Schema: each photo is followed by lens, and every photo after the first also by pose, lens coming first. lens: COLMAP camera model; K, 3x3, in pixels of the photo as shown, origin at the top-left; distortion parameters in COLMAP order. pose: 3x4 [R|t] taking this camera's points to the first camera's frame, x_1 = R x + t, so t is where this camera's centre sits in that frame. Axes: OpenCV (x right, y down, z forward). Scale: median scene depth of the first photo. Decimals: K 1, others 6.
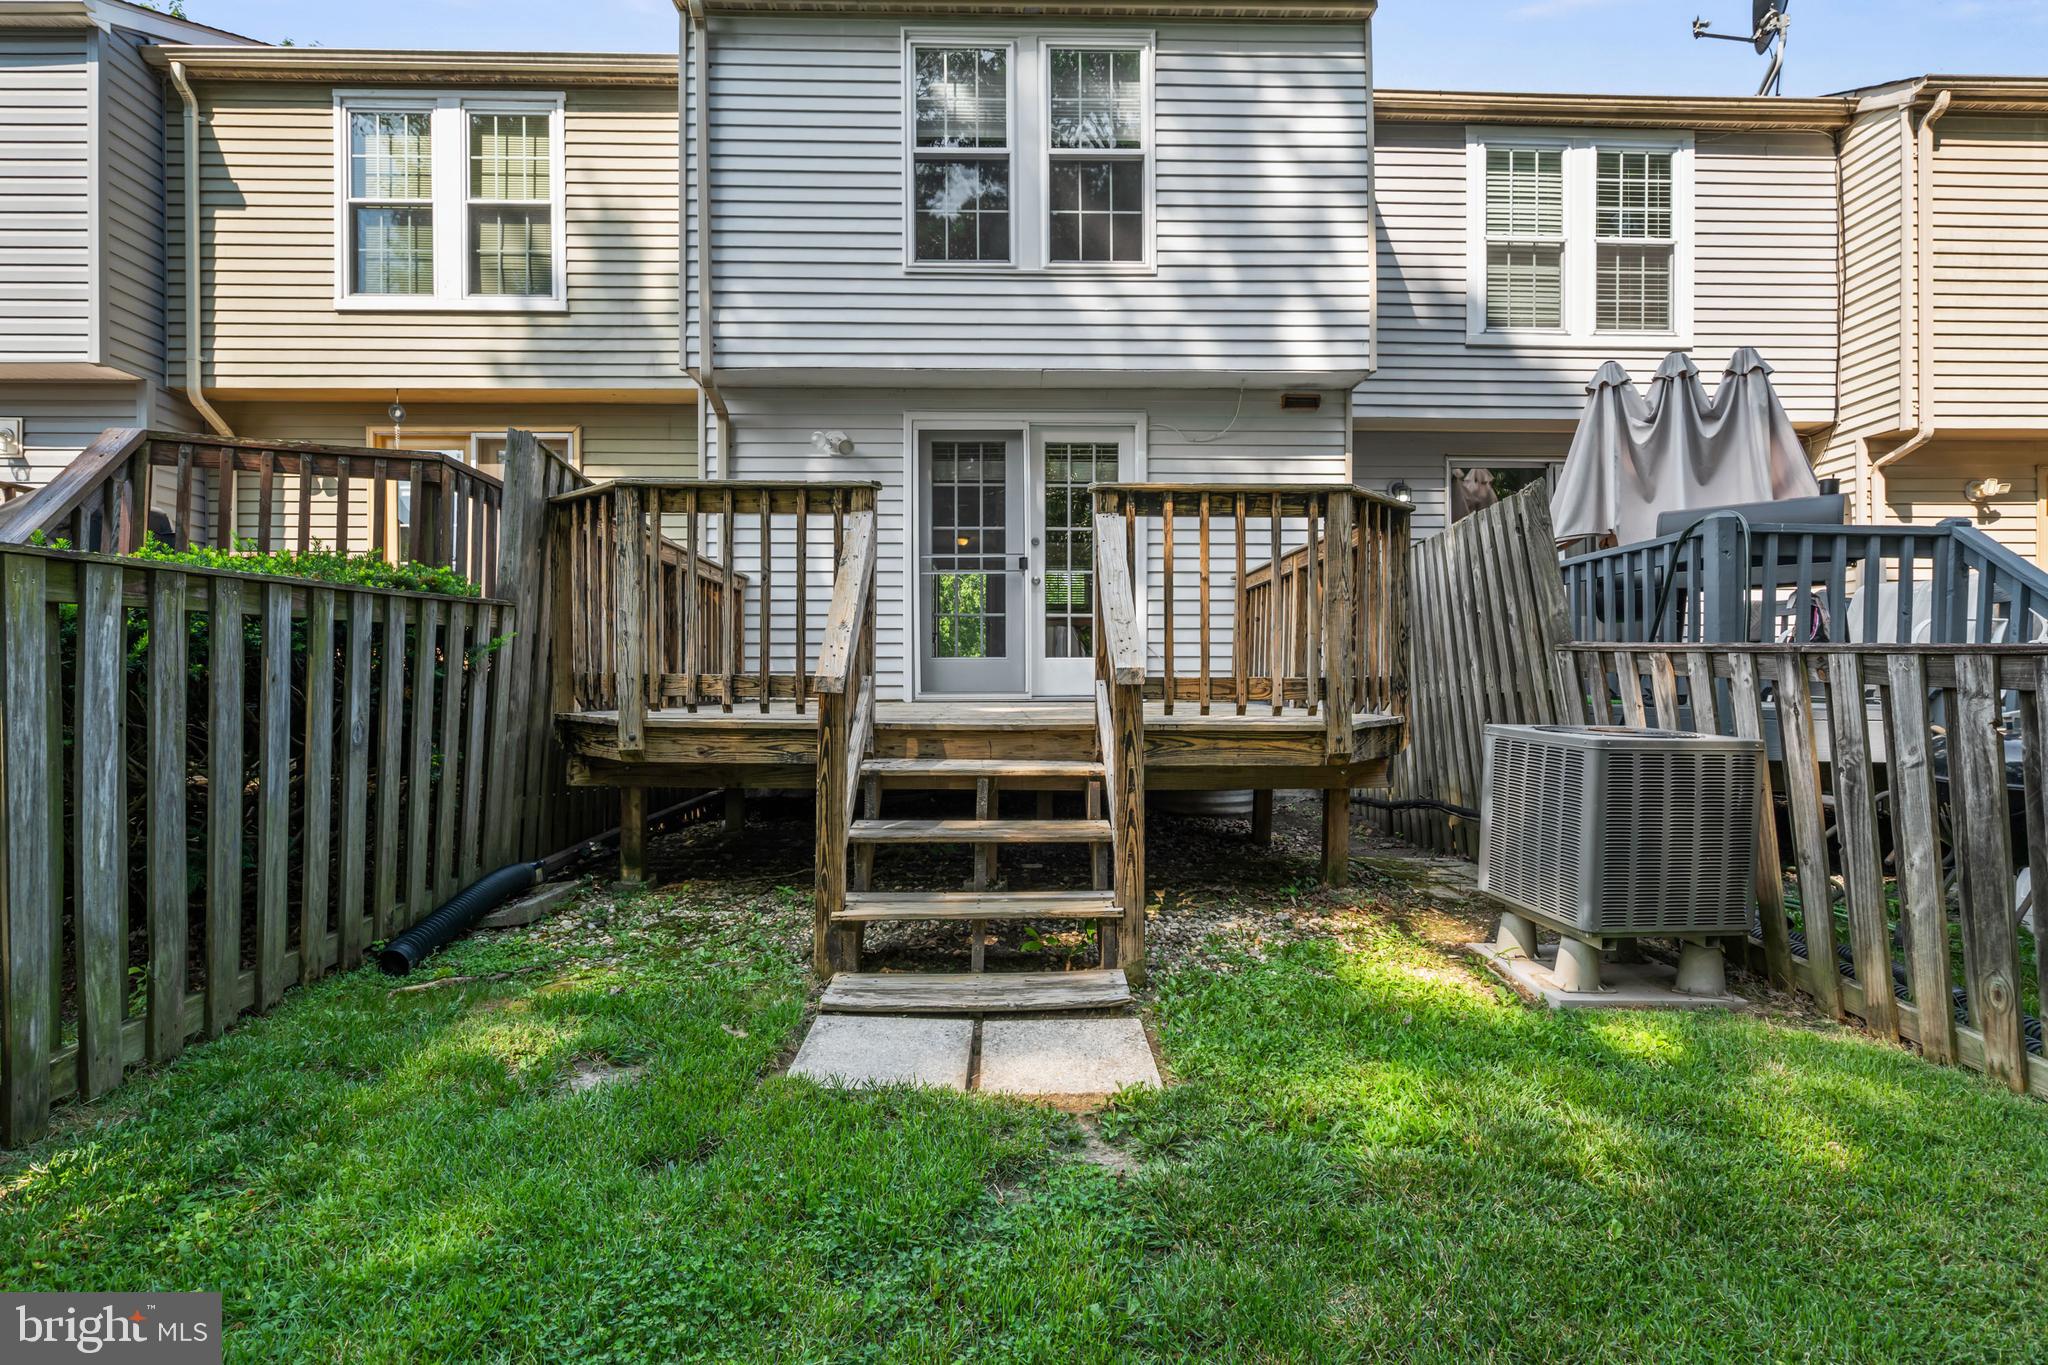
lens RADIAL K [[1060.3, 0, 1032.6], [0, 1060.3, 693.6], [0, 0, 1]] dist [-0.000569, 0.000624]
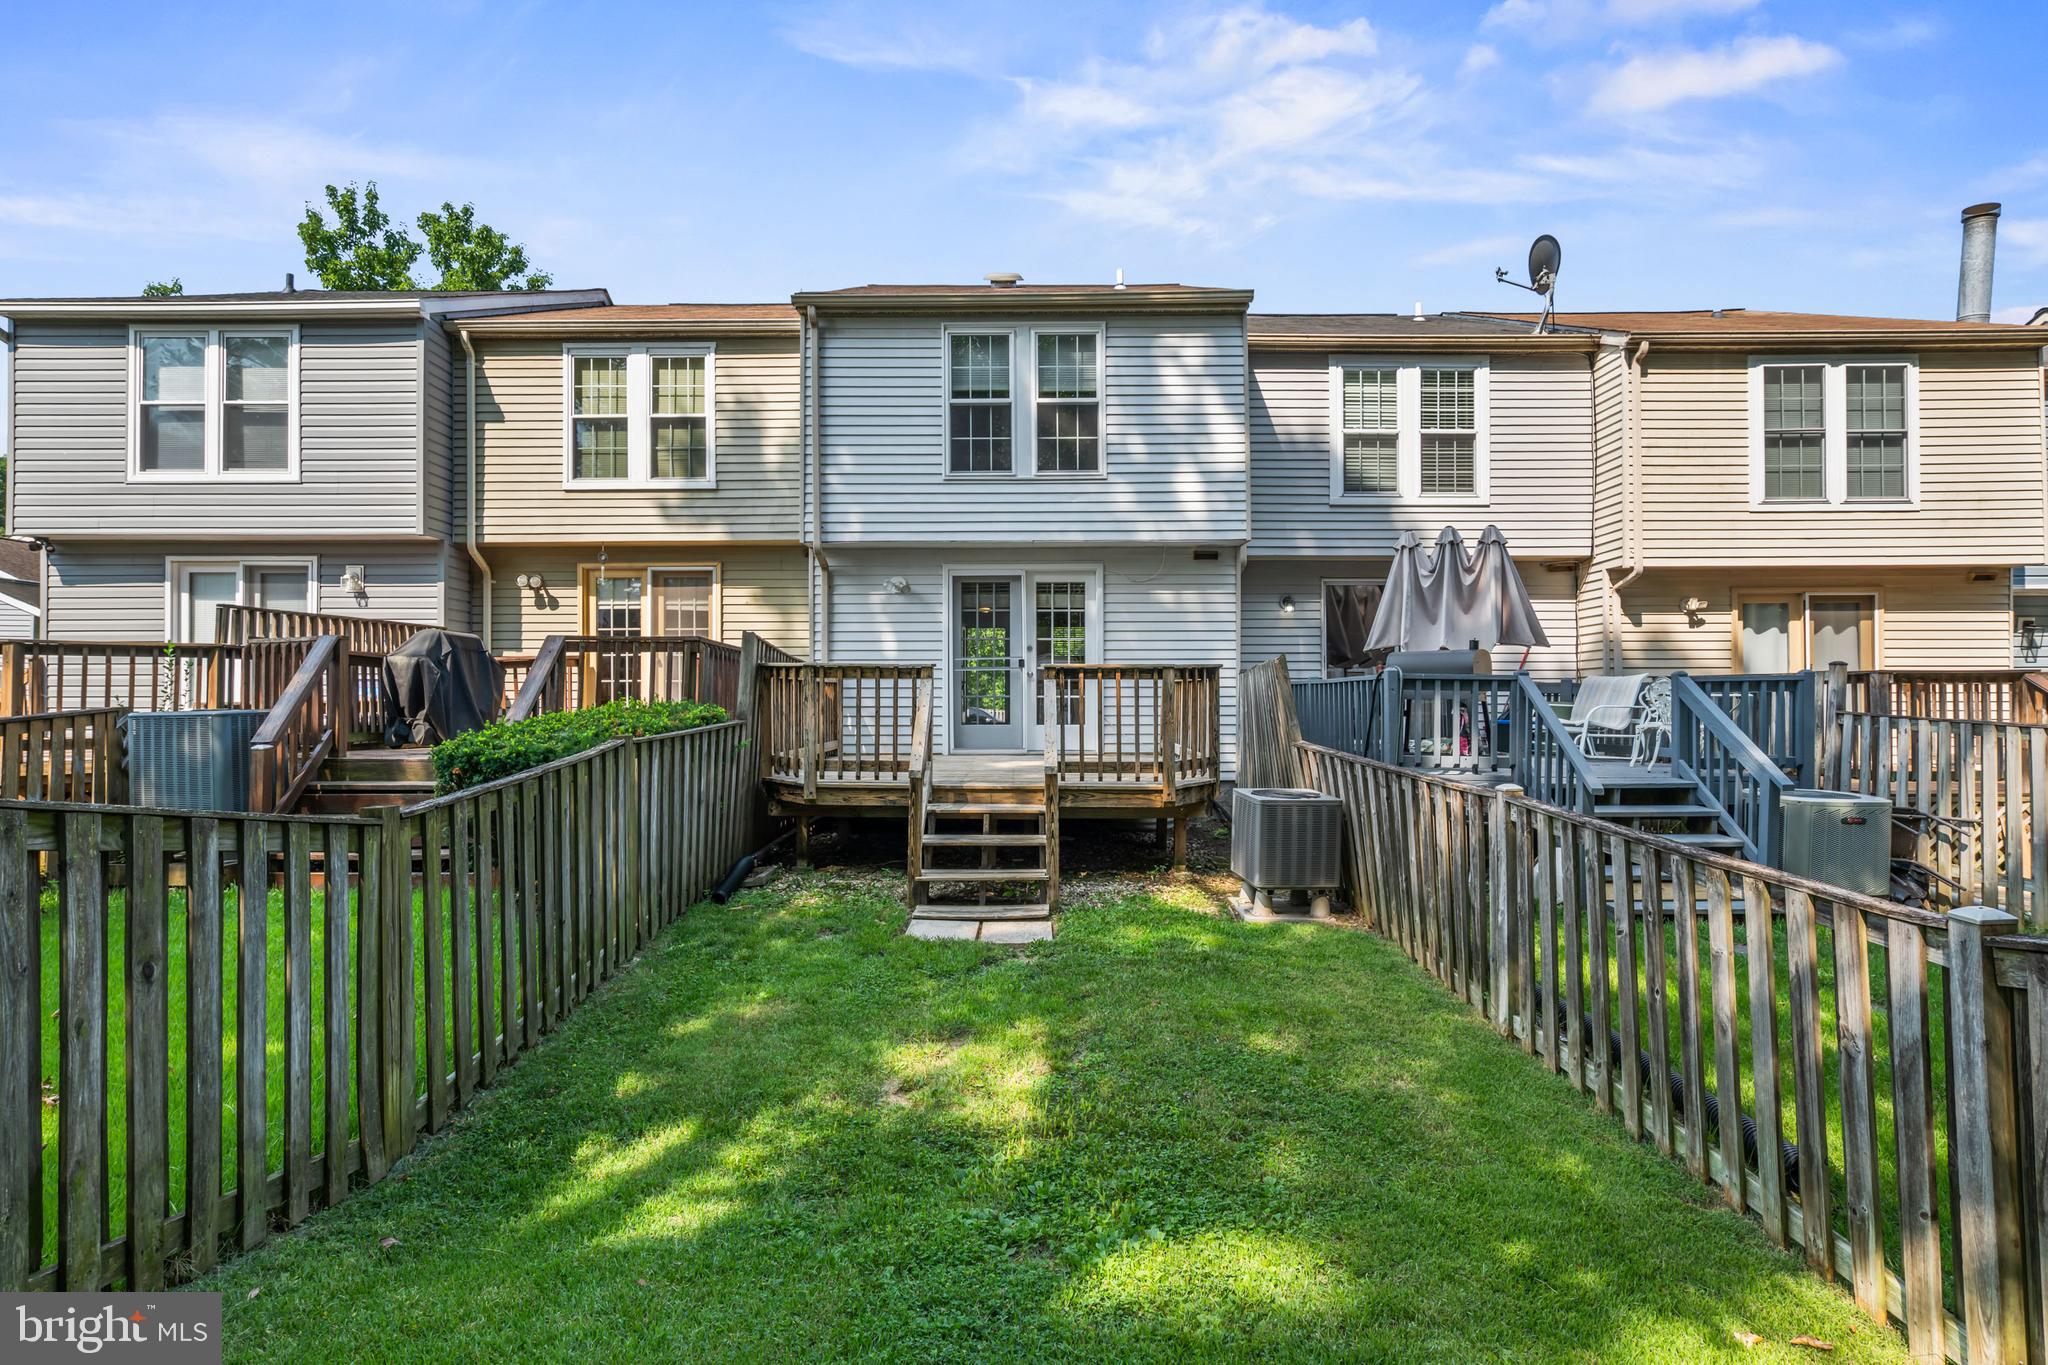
lens RADIAL K [[1060.3, 0, 1026.0], [0, 1060.3, 687.5], [0, 0, 1]] dist [-0.000569, 0.000624]
pose [[0.999418, -0.001438, -0.034081, 0.049281], [0.000951, 0.999897, -0.014292, -0.066426], [0.034098, 0.014251, 0.999317, -0.513105]]
